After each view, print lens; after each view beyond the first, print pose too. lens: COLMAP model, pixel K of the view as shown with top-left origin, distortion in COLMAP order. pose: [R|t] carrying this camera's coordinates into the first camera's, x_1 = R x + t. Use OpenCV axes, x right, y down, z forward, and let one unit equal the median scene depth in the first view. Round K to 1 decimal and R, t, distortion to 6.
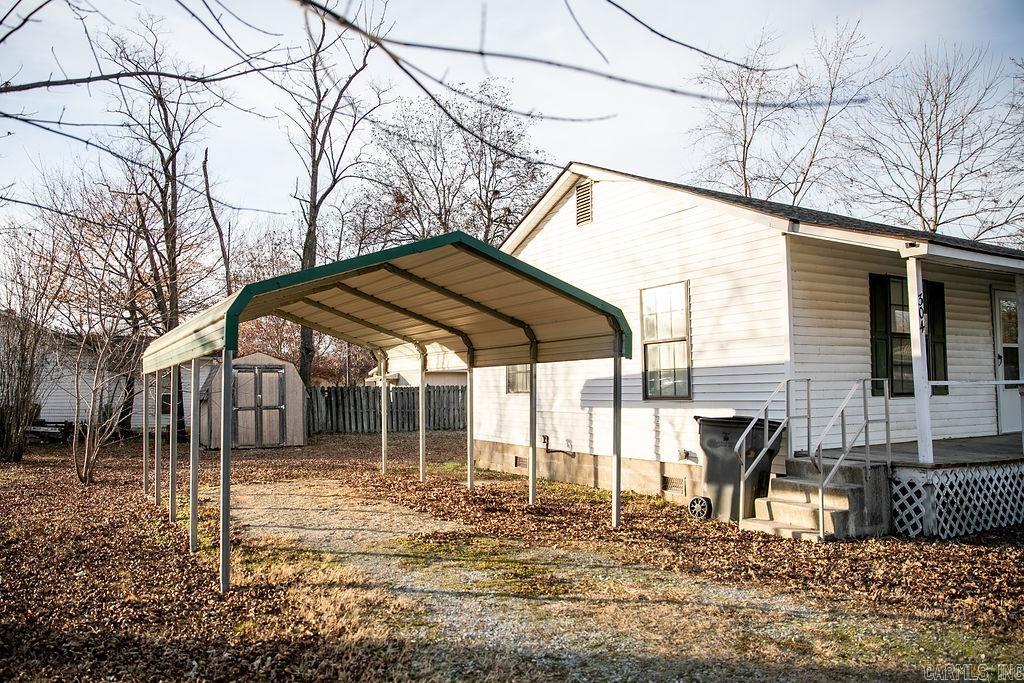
lens RADIAL K [[738.1, 0, 488.3], [0, 738.1, 342.9], [0, 0, 1]] dist [-0.116693, 0.100380]
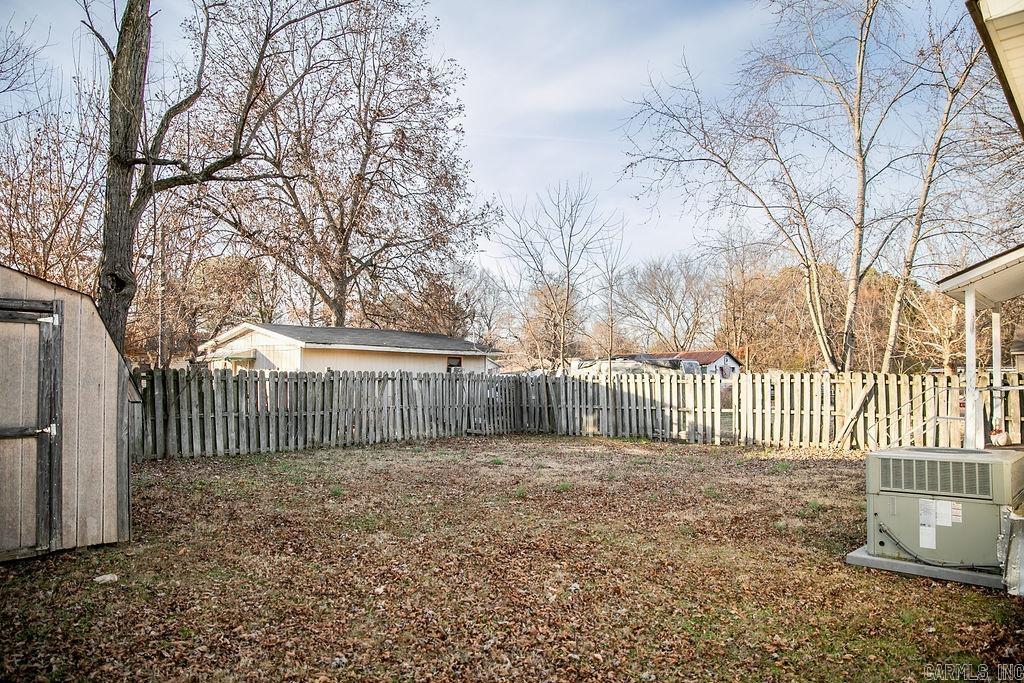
lens RADIAL K [[699.3, 0, 502.3], [0, 699.3, 345.4], [0, 0, 1]] dist [-0.101116, 0.076657]
pose [[0.948326, 0.031181, 0.315762, -0.188518], [-0.037146, 0.999227, 0.012889, 0.038915], [-0.315116, -0.023952, 0.948751, 0.656545]]
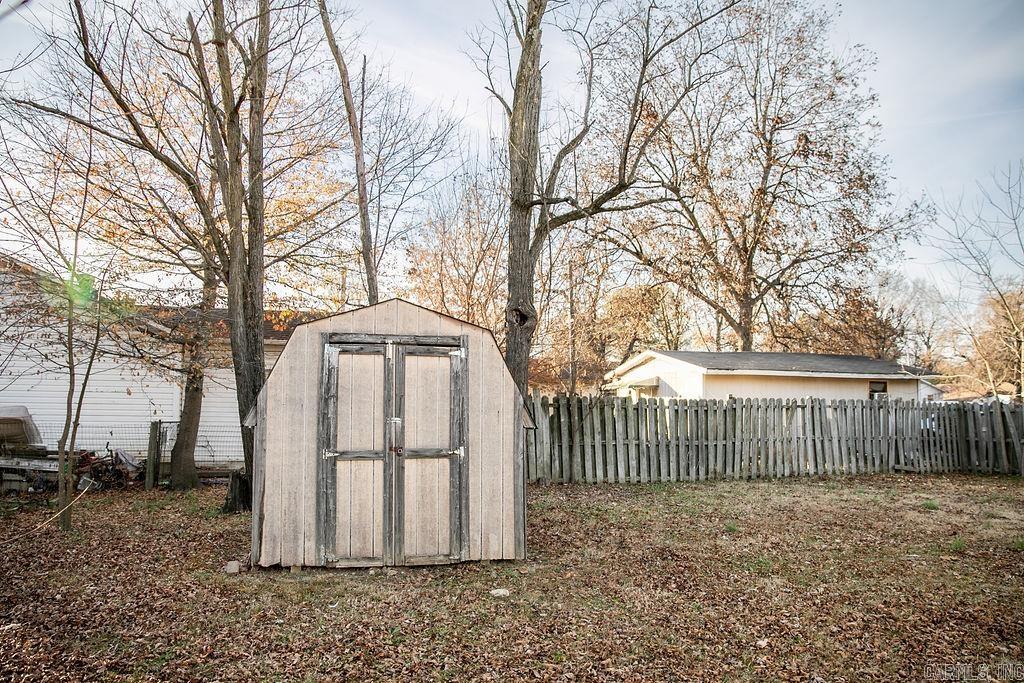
lens RADIAL K [[721.4, 0, 509.3], [0, 721.4, 346.8], [0, 0, 1]] dist [-0.112282, 0.086371]
pose [[0.971685, 0.003268, -0.236259, -0.174826], [-0.005777, 0.999934, -0.009928, 0.039201], [0.236211, 0.011012, 0.971639, 0.664356]]
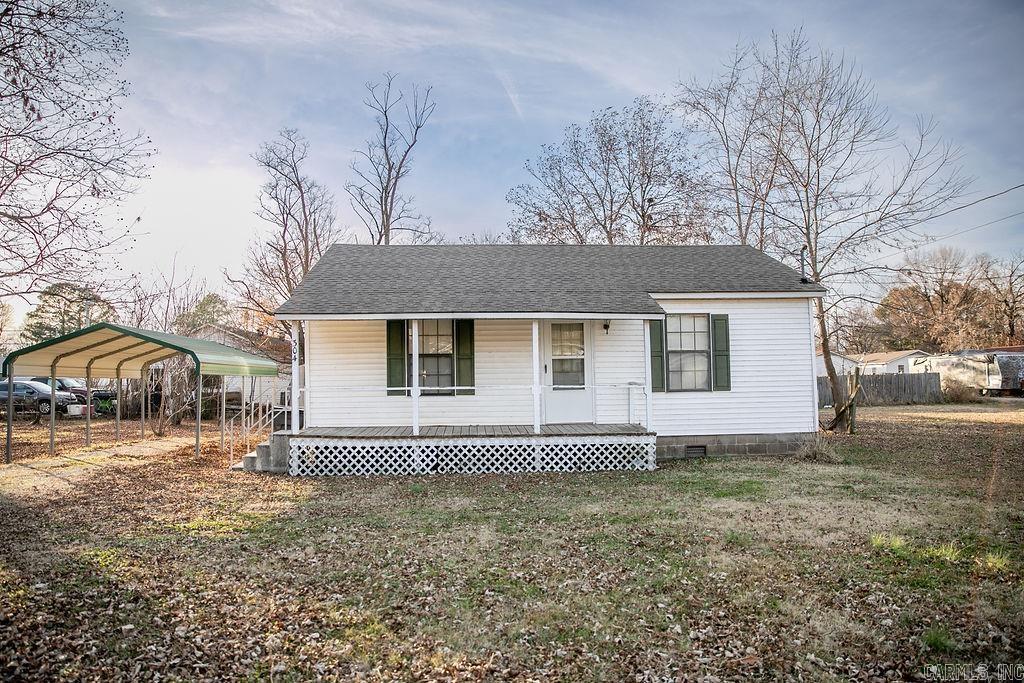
lens RADIAL K [[721.4, 0, 509.3], [0, 721.4, 346.8], [0, 0, 1]] dist [-0.112282, 0.086371]
pose [[0.887239, -0.021936, -0.460789, 0.699338], [0.033369, 0.999304, 0.016679, -0.023145], [0.460102, -0.030175, 0.887353, -0.122603]]
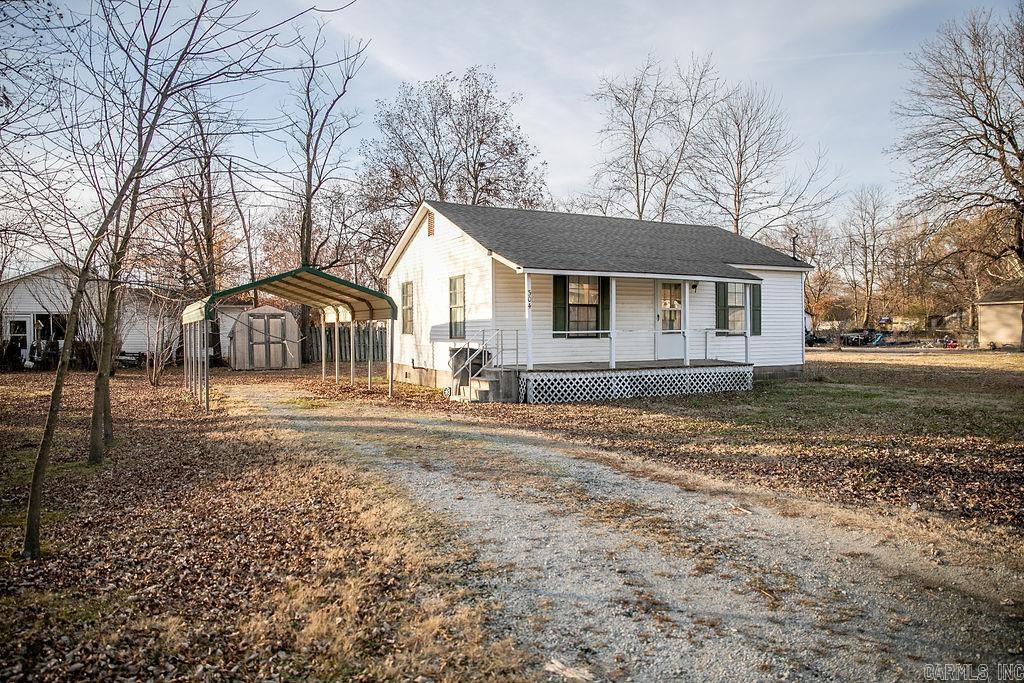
lens RADIAL K [[721.4, 0, 509.3], [0, 721.4, 346.8], [0, 0, 1]] dist [-0.112282, 0.086371]
pose [[0.999163, 0.005590, -0.040532, 0.232558], [-0.001862, 0.995808, 0.091455, -0.035500], [0.040873, -0.091303, 0.994984, -0.416753]]
